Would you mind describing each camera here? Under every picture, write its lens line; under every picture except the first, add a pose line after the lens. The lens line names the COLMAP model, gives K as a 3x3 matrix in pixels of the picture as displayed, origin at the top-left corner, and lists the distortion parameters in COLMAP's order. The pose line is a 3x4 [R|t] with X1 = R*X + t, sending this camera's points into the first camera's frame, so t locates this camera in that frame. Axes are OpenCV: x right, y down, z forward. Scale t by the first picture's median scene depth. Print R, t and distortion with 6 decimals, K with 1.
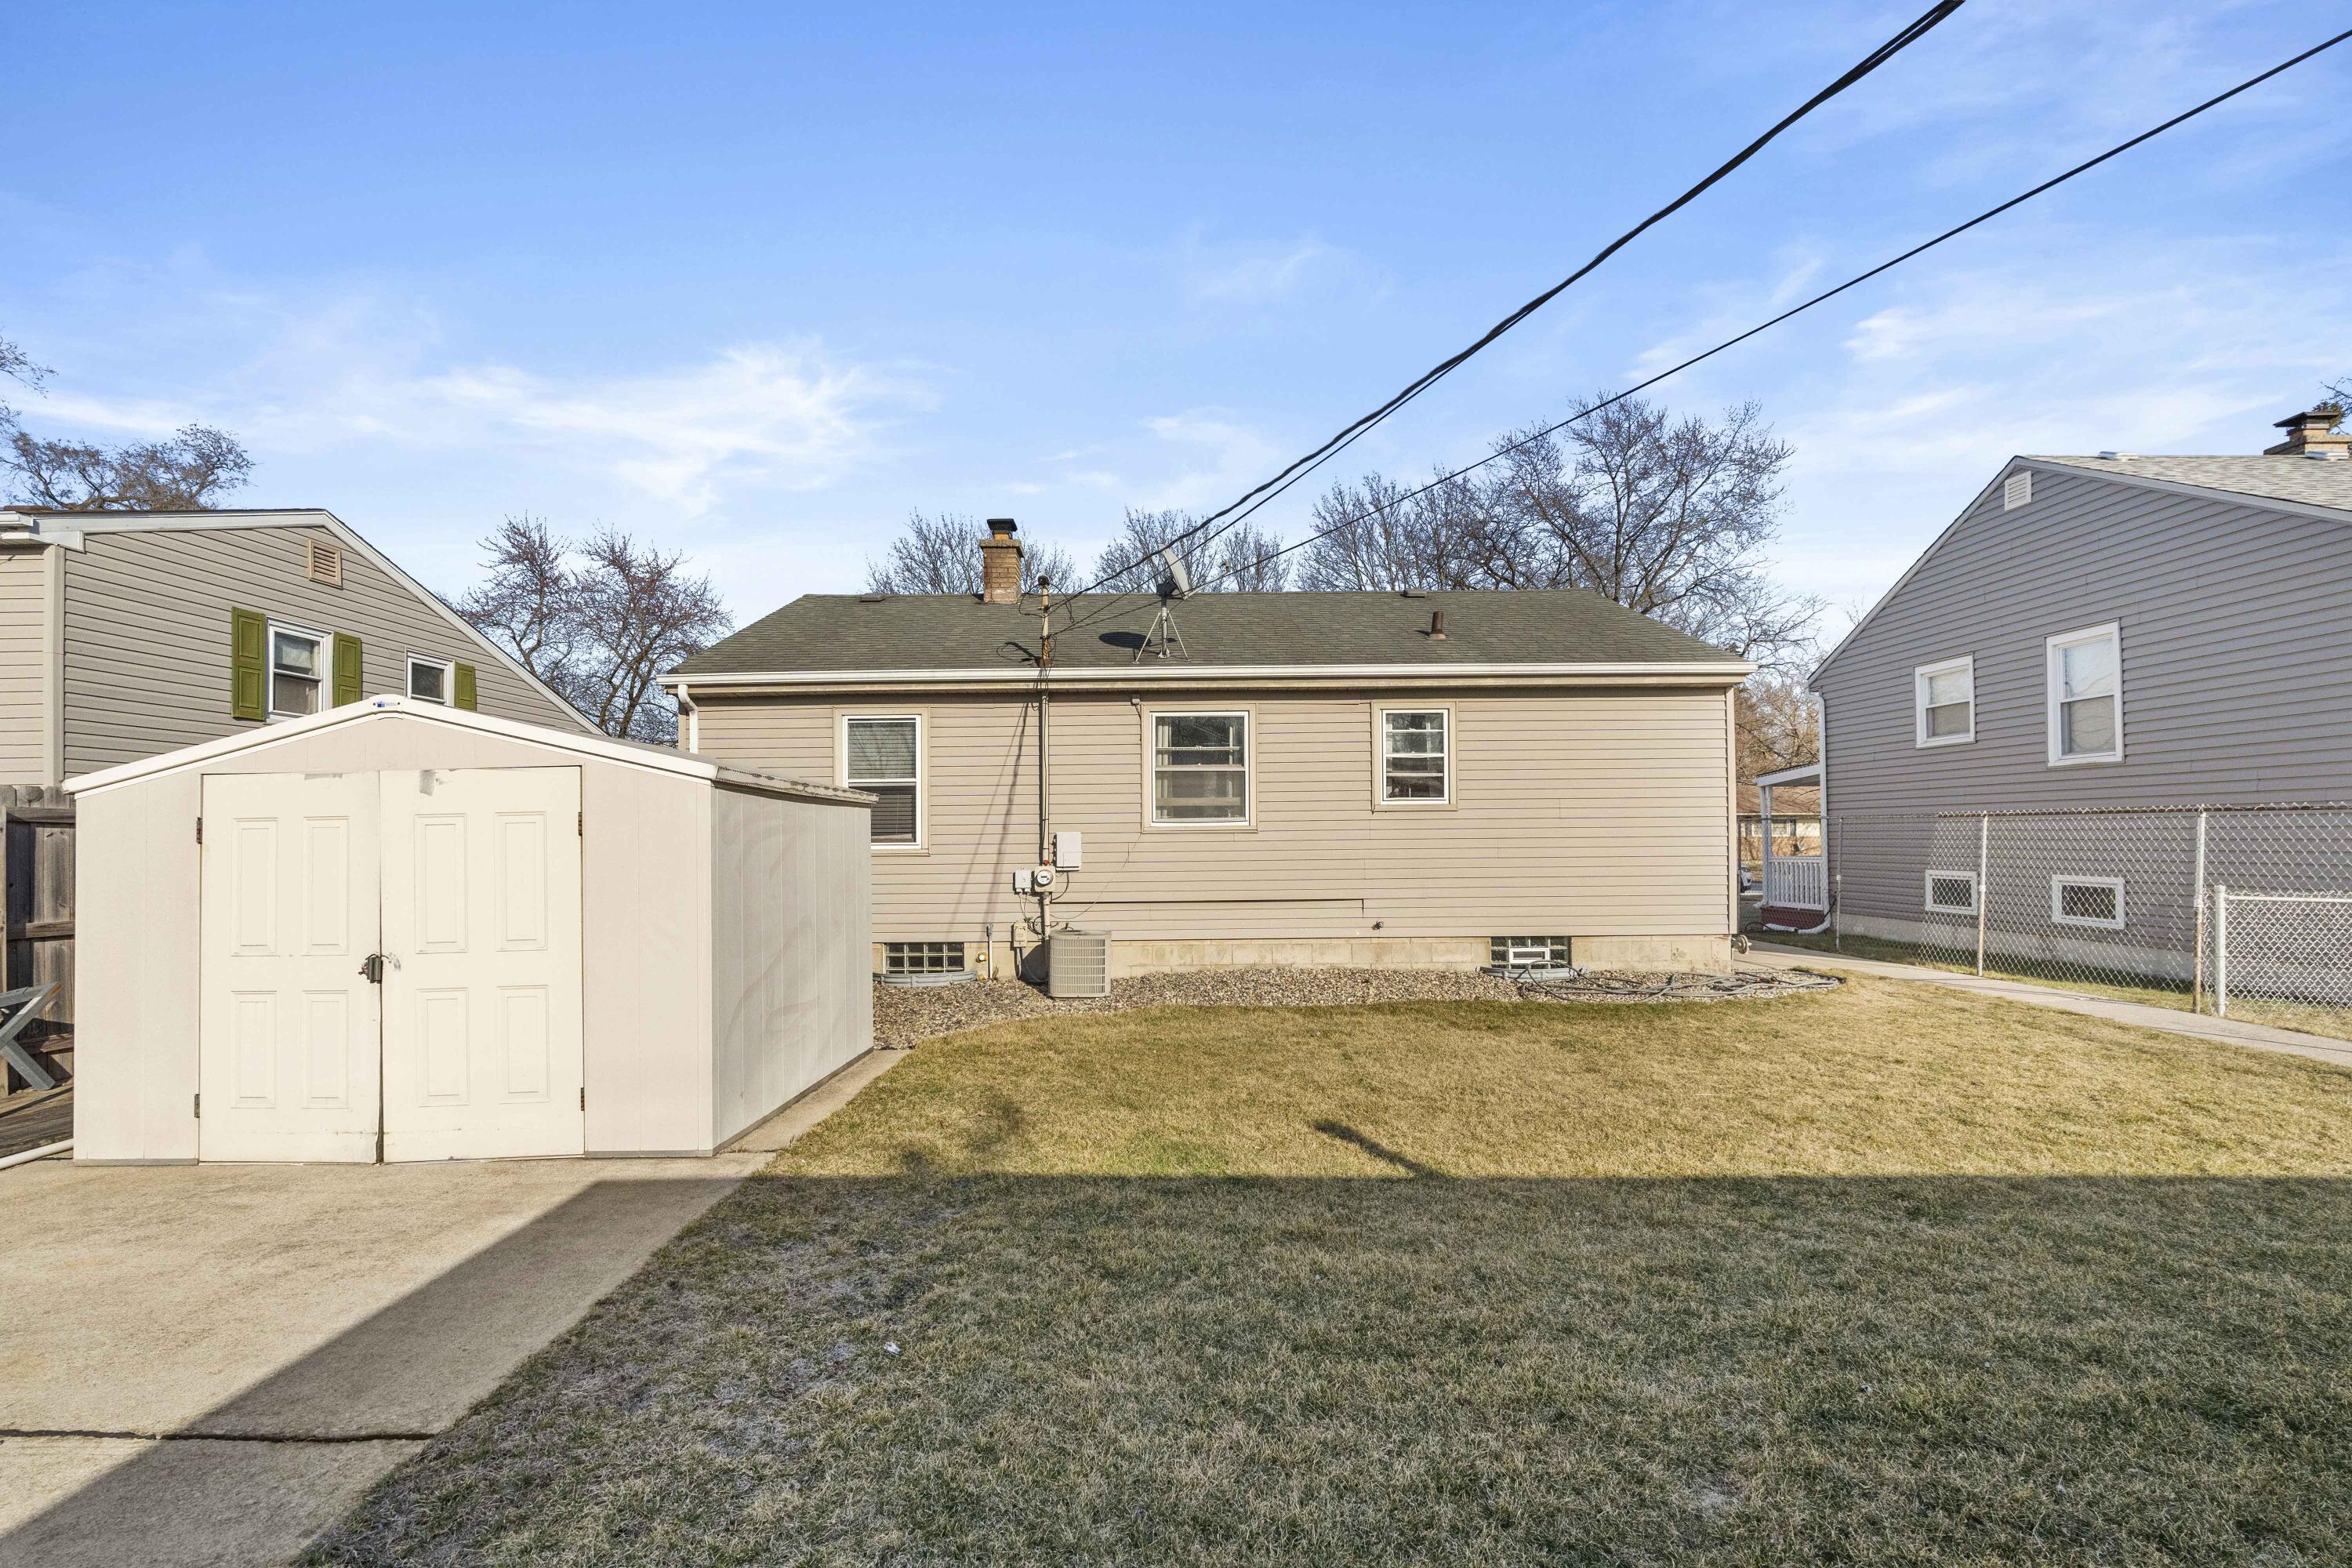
lens RADIAL K [[1058.3, 0, 1130.1], [0, 1058.3, 830.5], [0, 0, 1]] dist [-0.004809, -0.000434]
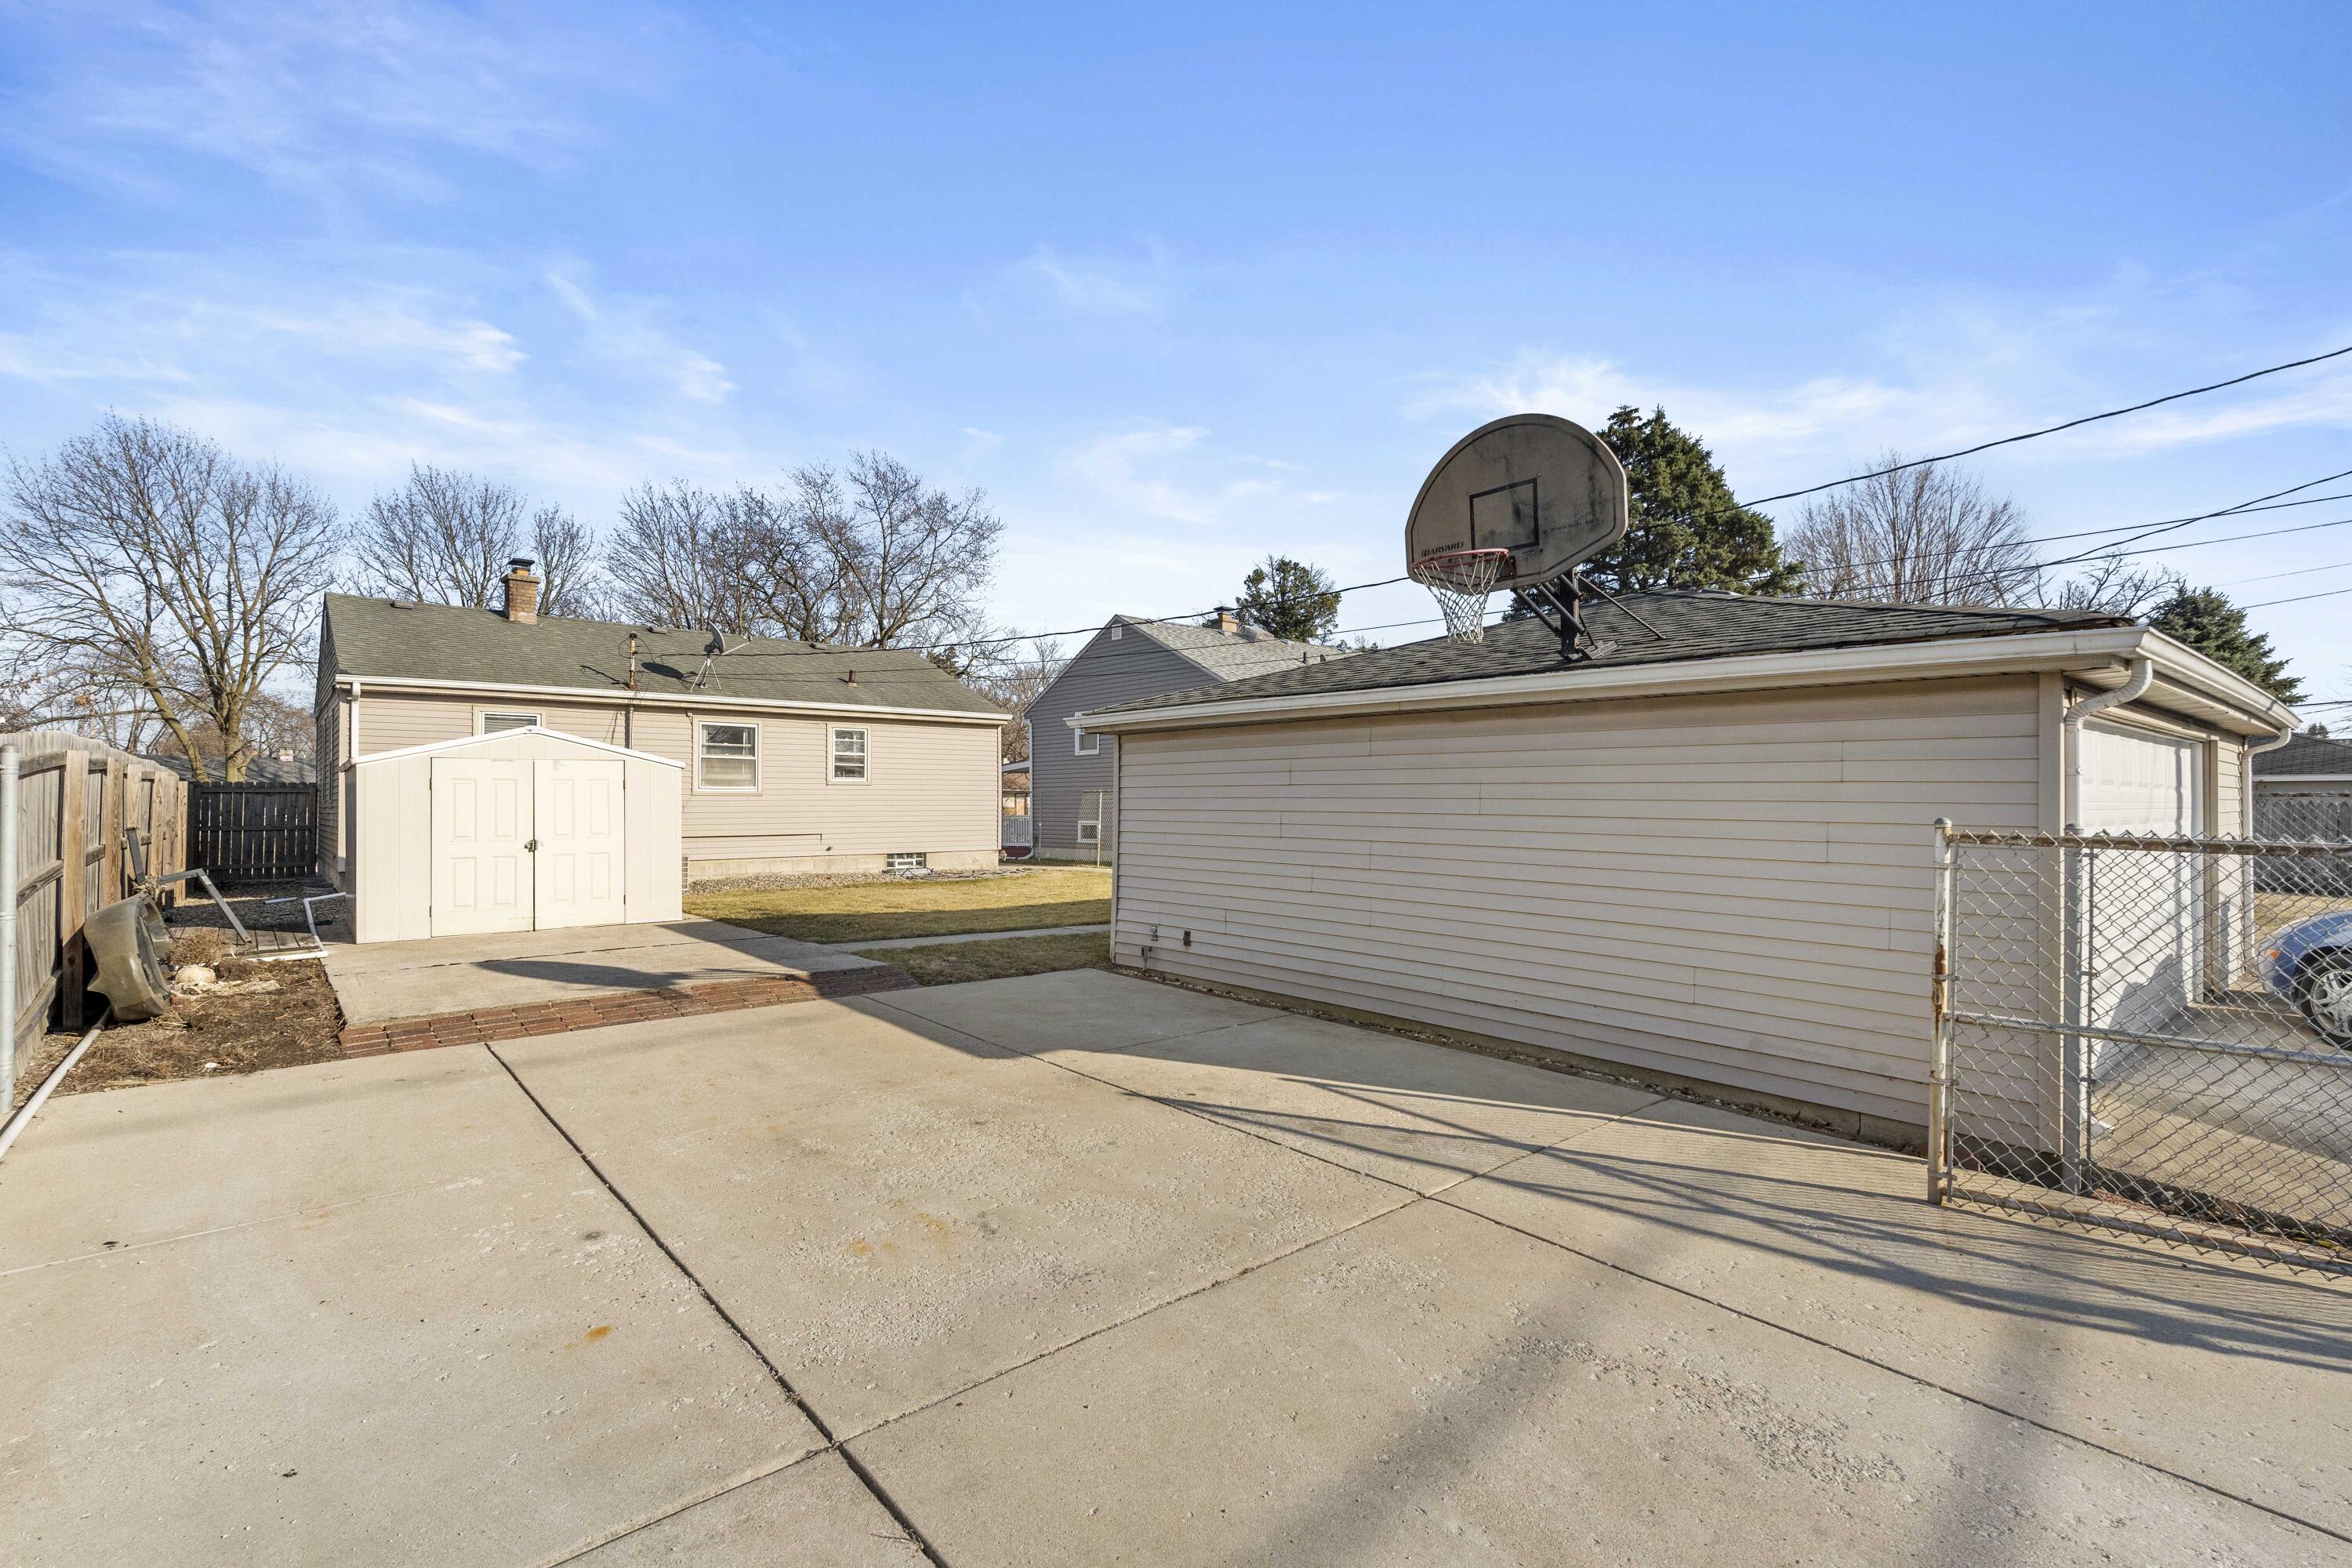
lens RADIAL K [[1058.3, 0, 1174.1], [0, 1058.3, 793.5], [0, 0, 1]] dist [-0.004809, -0.000434]
pose [[0.742541, 0.014855, 0.669636, -0.387786], [-0.008748, 0.999884, -0.012480, 0.010454], [-0.669744, 0.003409, 0.742584, -0.522642]]
